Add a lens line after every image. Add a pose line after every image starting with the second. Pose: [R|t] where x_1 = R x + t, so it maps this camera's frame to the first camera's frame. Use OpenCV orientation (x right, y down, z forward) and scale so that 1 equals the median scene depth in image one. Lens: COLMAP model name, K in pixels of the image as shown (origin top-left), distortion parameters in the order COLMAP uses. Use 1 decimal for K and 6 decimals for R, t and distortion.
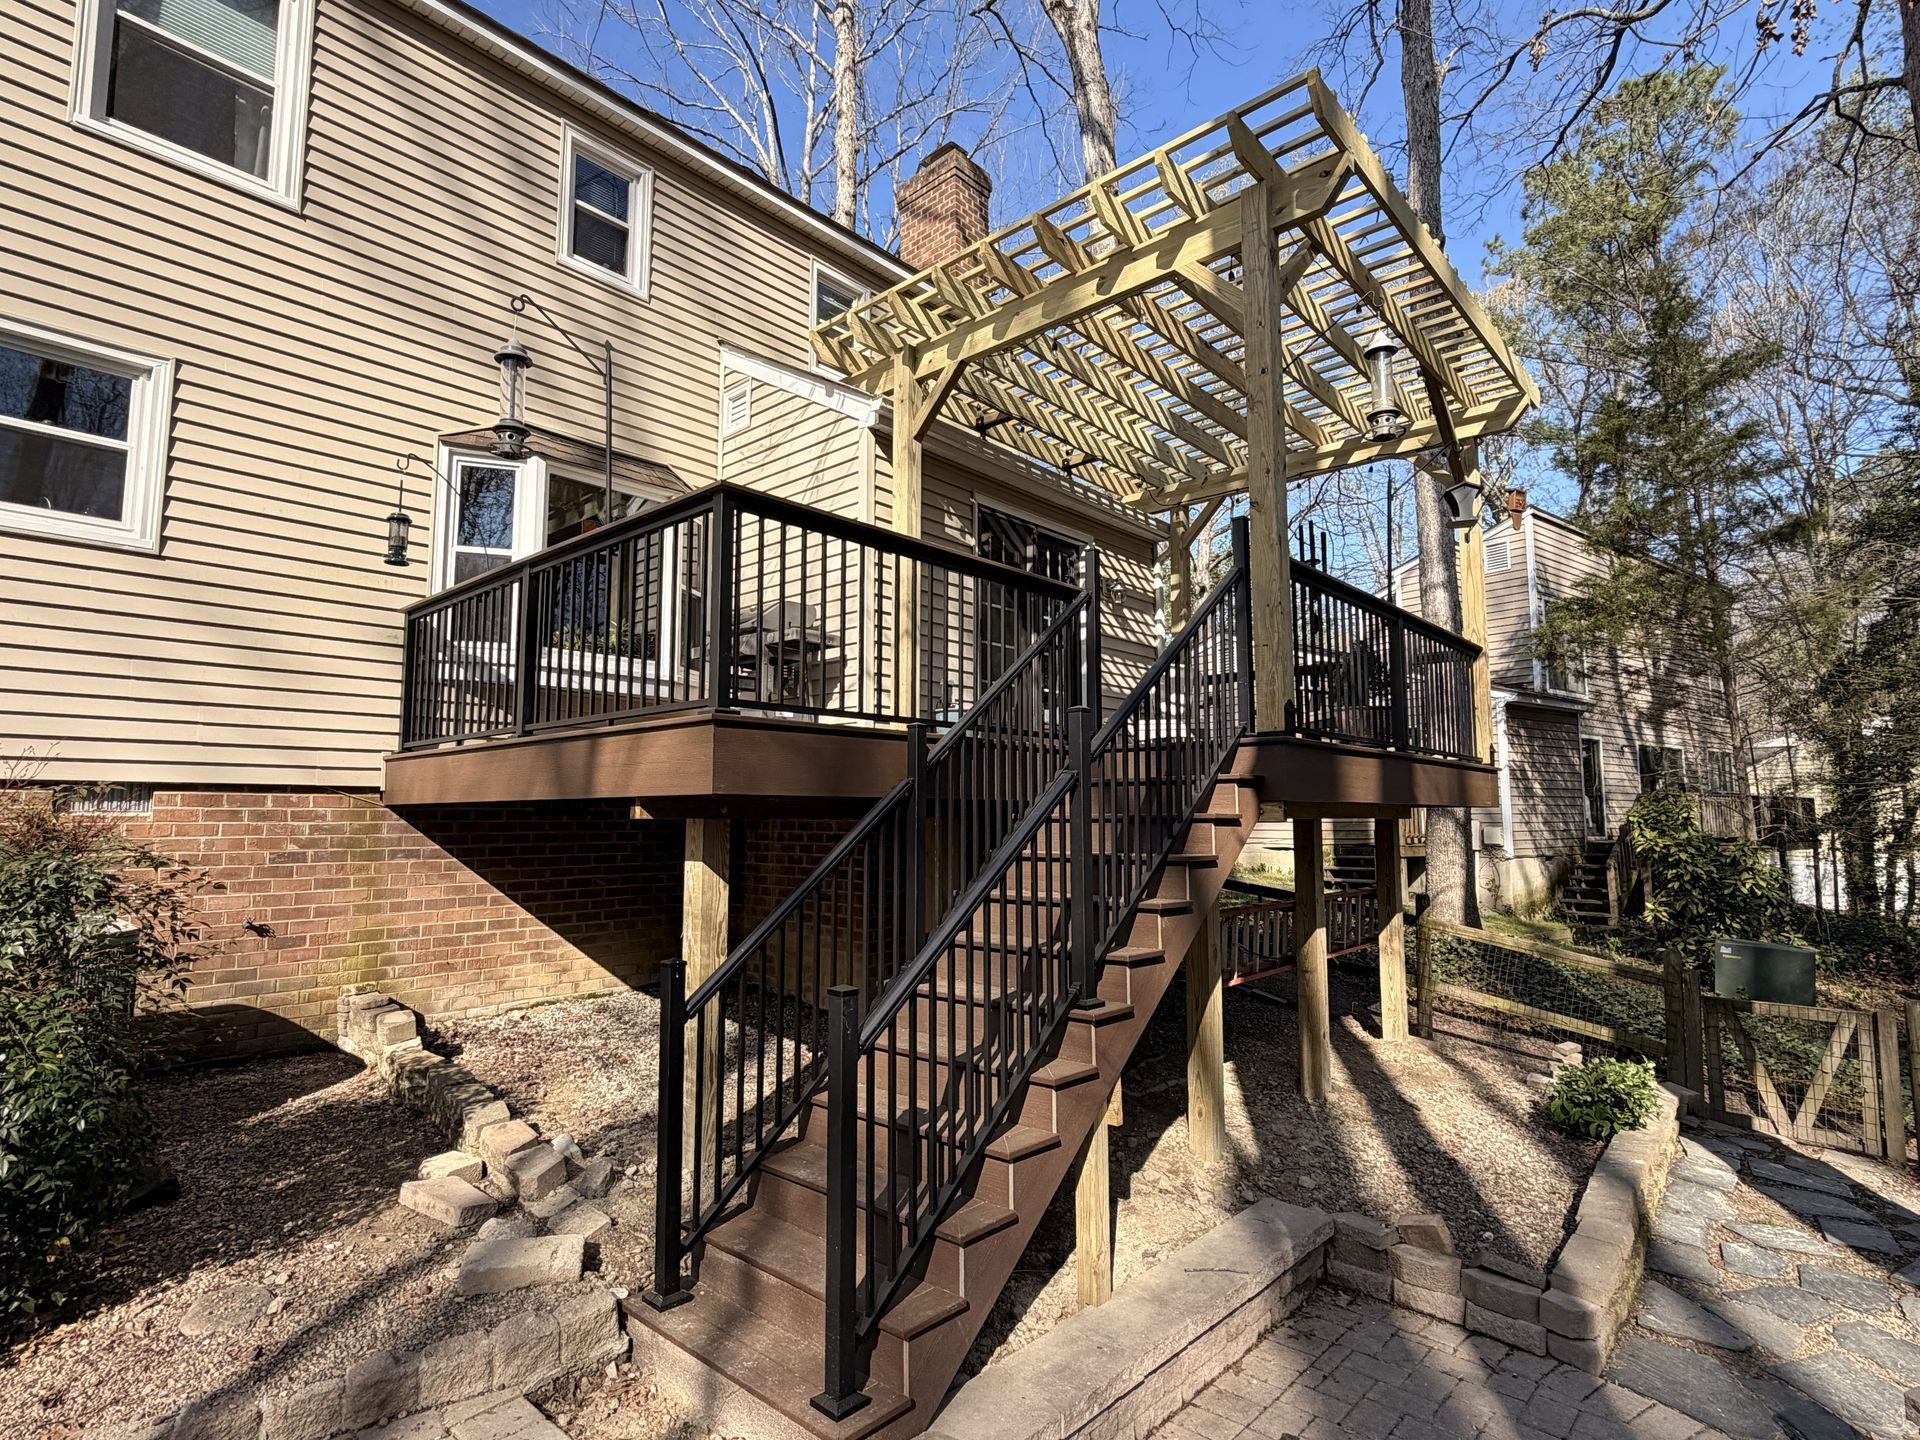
lens RADIAL K [[963.5, 0, 971.2], [0, 963.5, 719.7], [0, 0, 1]] dist [0.000398, 0.000017]
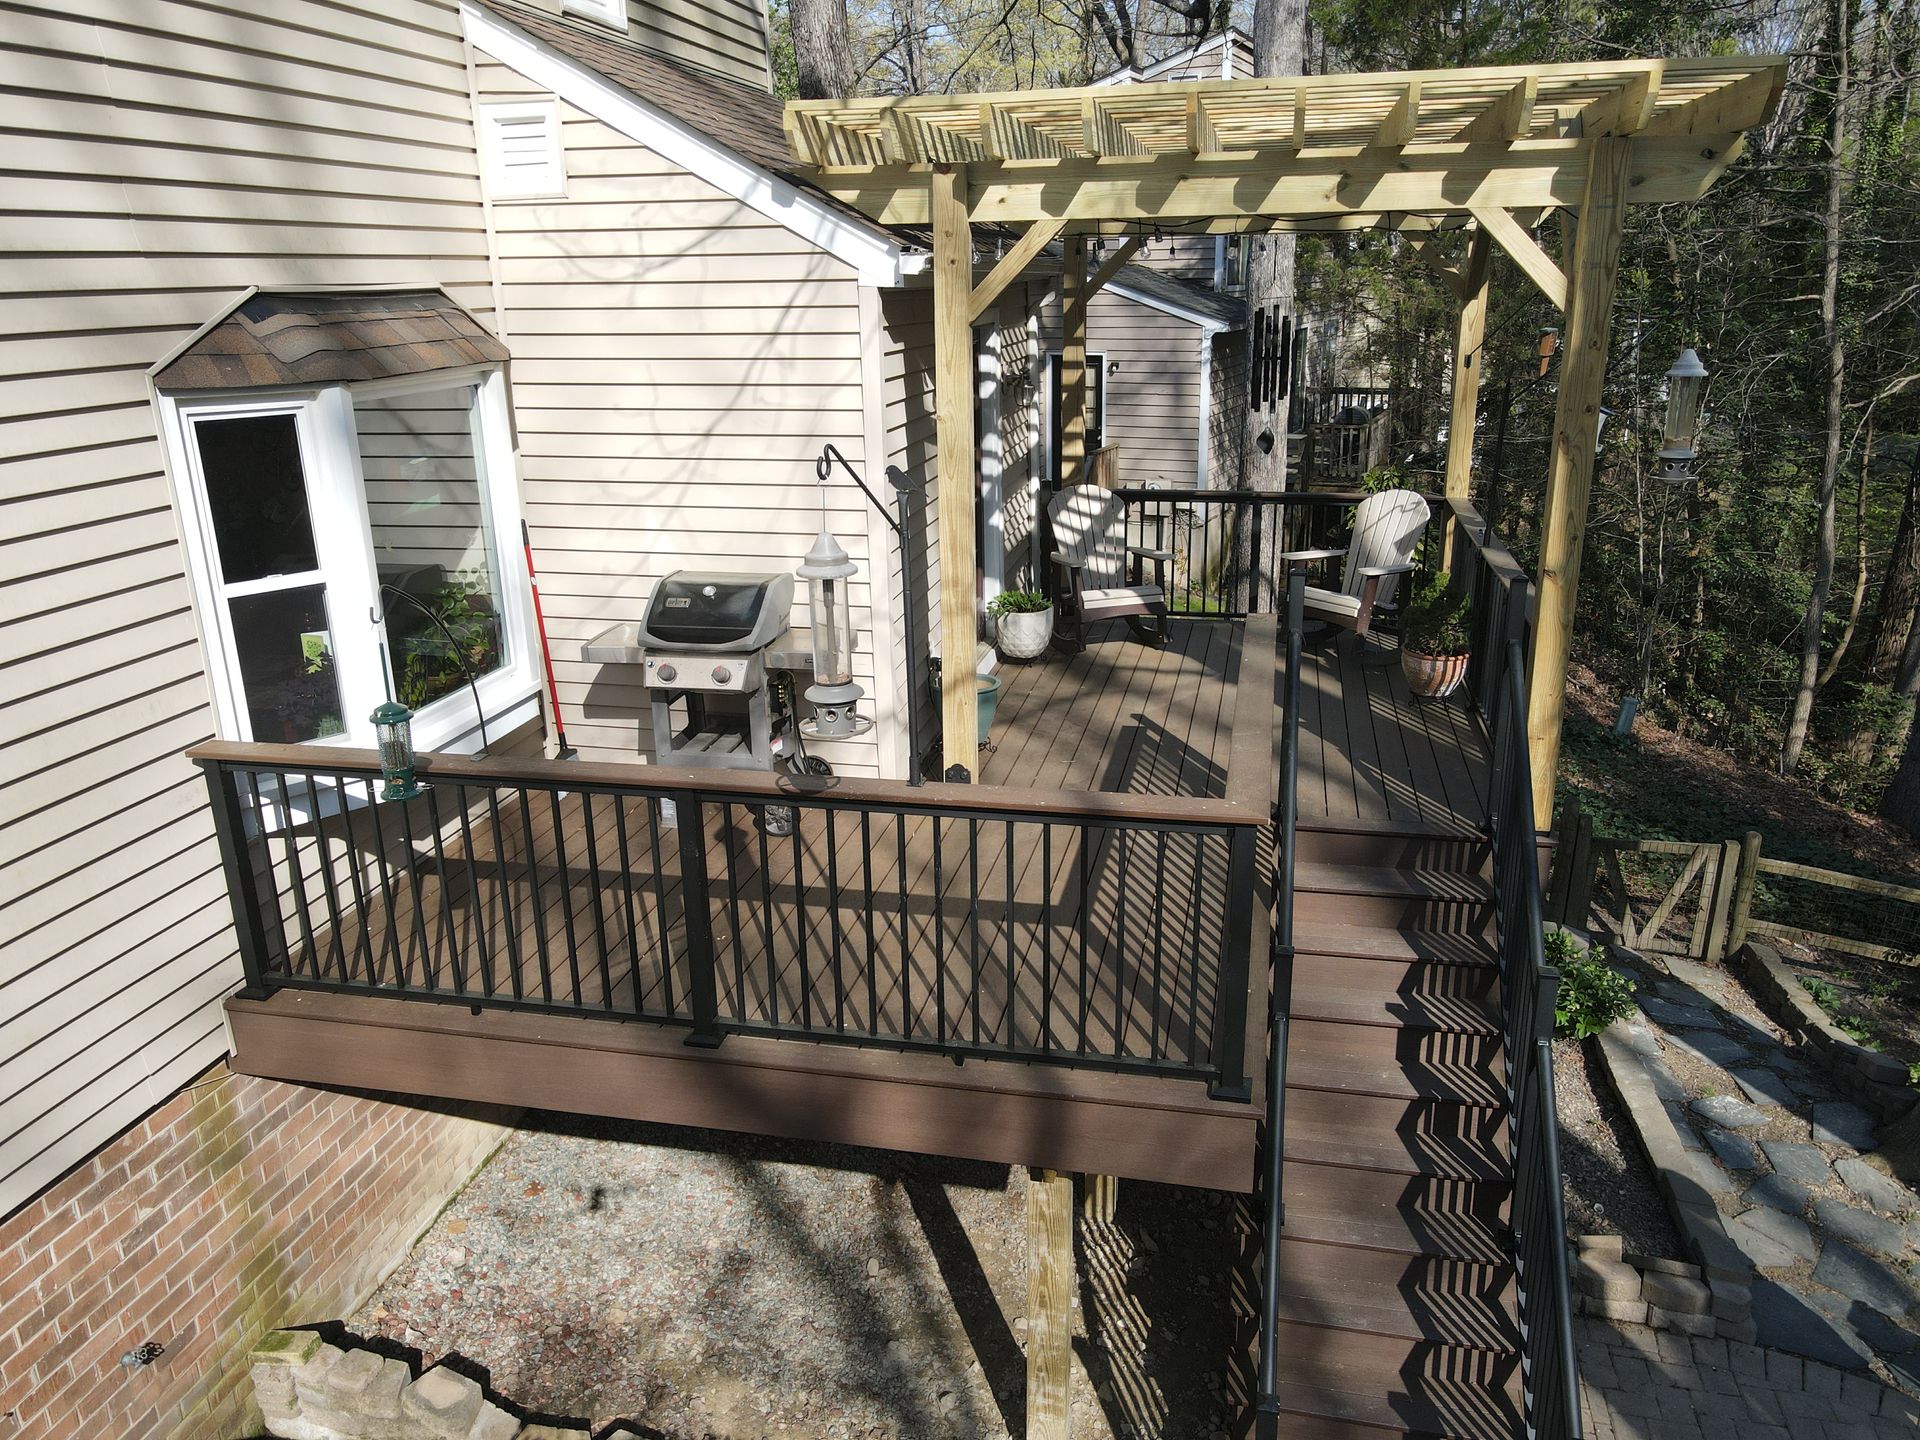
lens RADIAL K [[1386.2, 0, 960.0], [0, 1386.2, 720.0], [0, 0, 1]] dist [0.019292, 0.003926]
pose [[0.875361, -0.159076, 0.456551, -0.523169], [-0.031430, 0.923598, 0.382071, -0.399833], [-0.482448, -0.348800, 0.803482, 0.173122]]
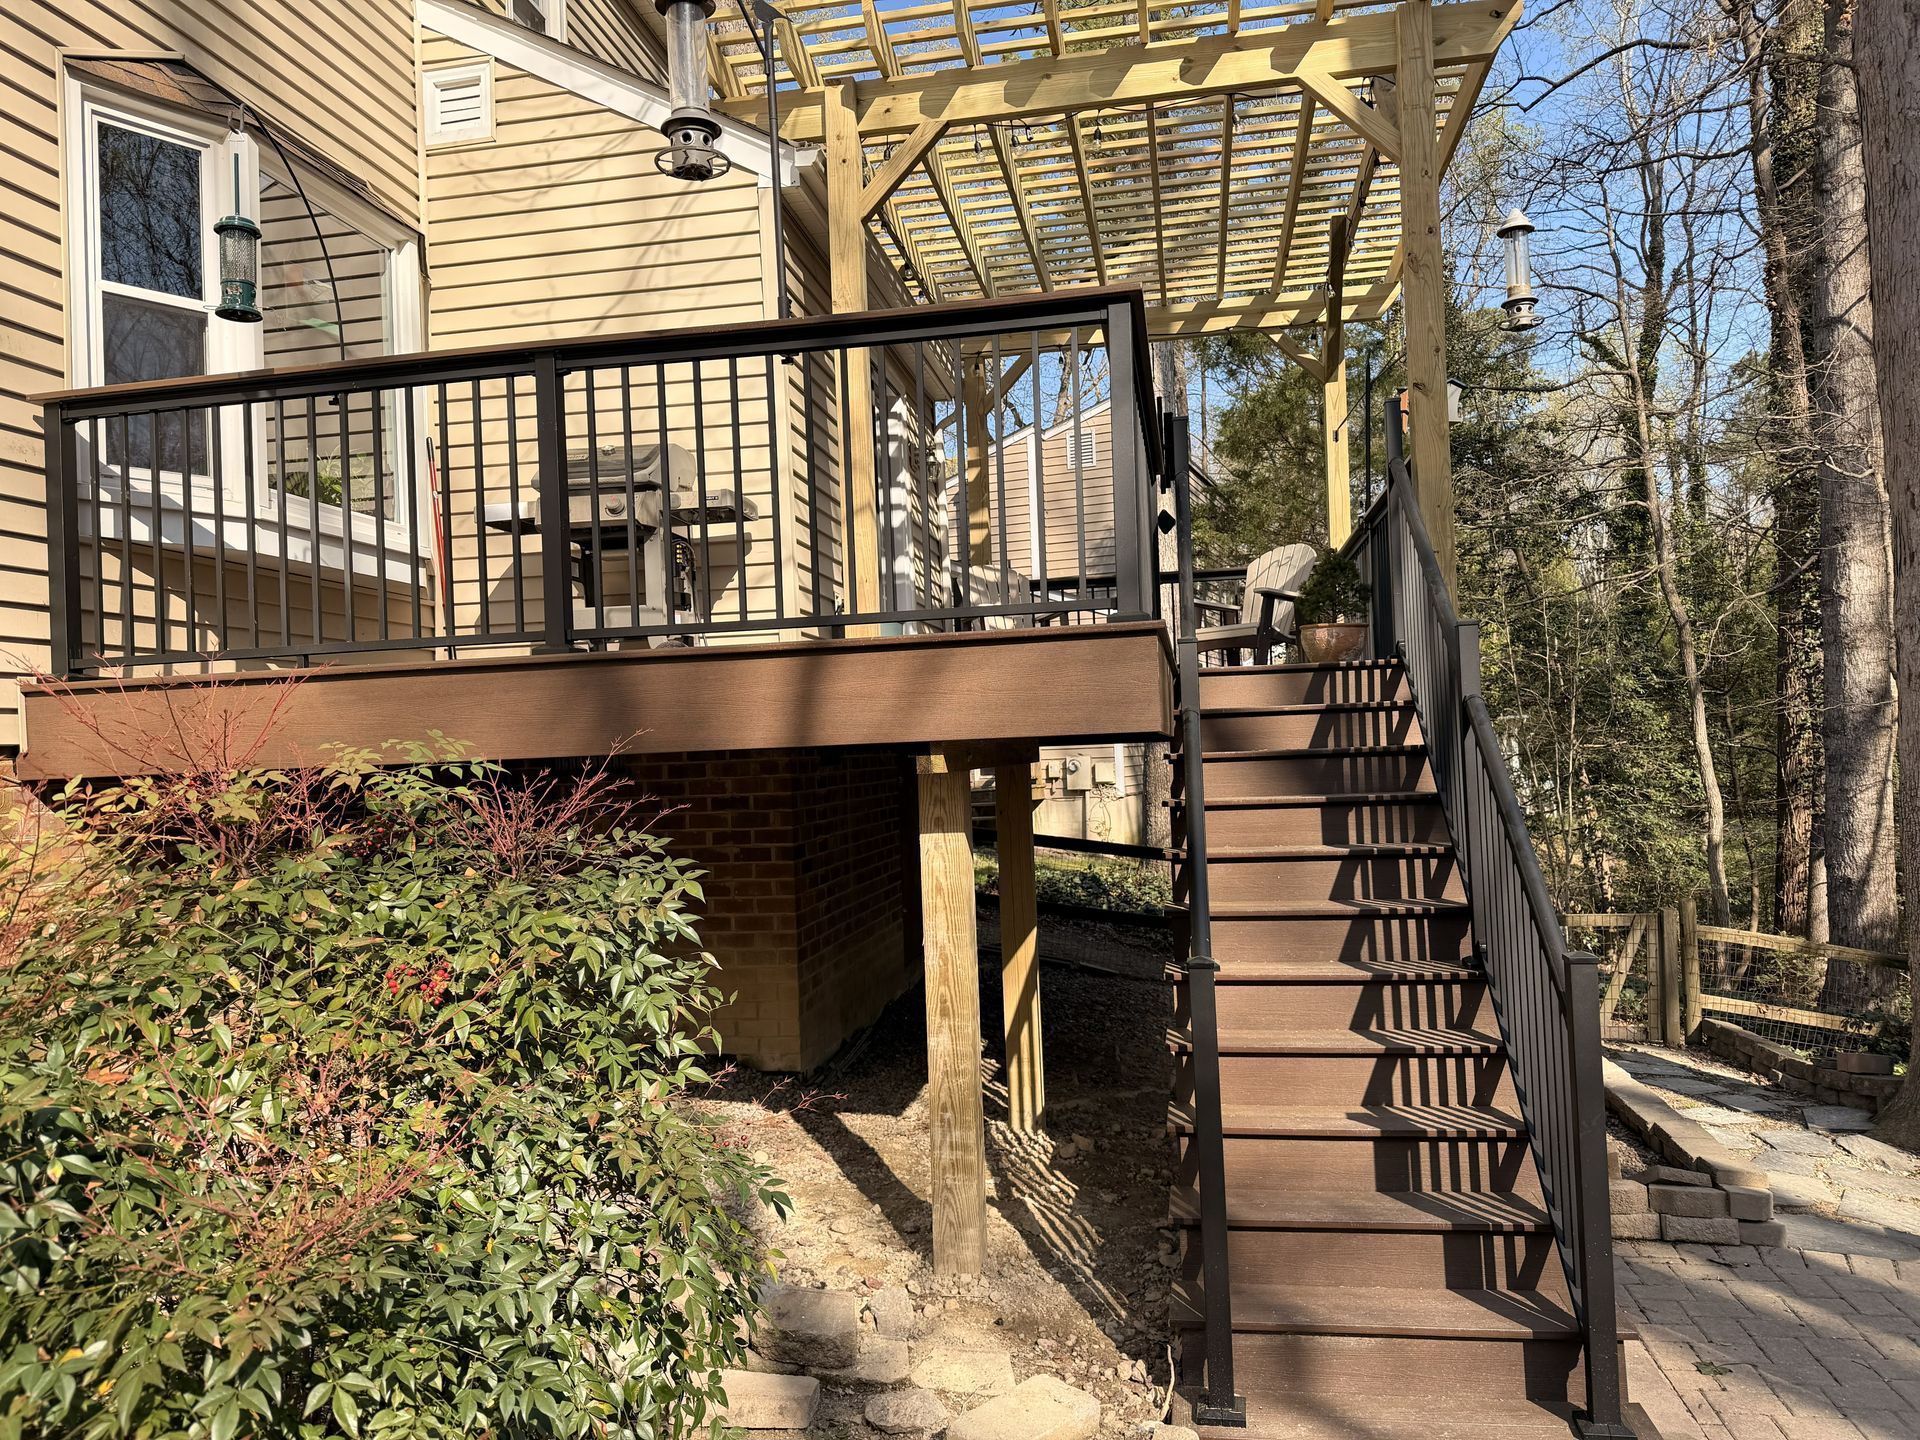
lens RADIAL K [[1342.1, 0, 954.8], [0, 1342.1, 731.1], [0, 0, 1]] dist [0.017423, -0.021324]
pose [[0.854486, -0.021946, 0.519010, -0.505123], [-0.013094, 0.997880, 0.063751, 0.009172], [-0.519309, -0.061270, 0.852388, 0.123677]]
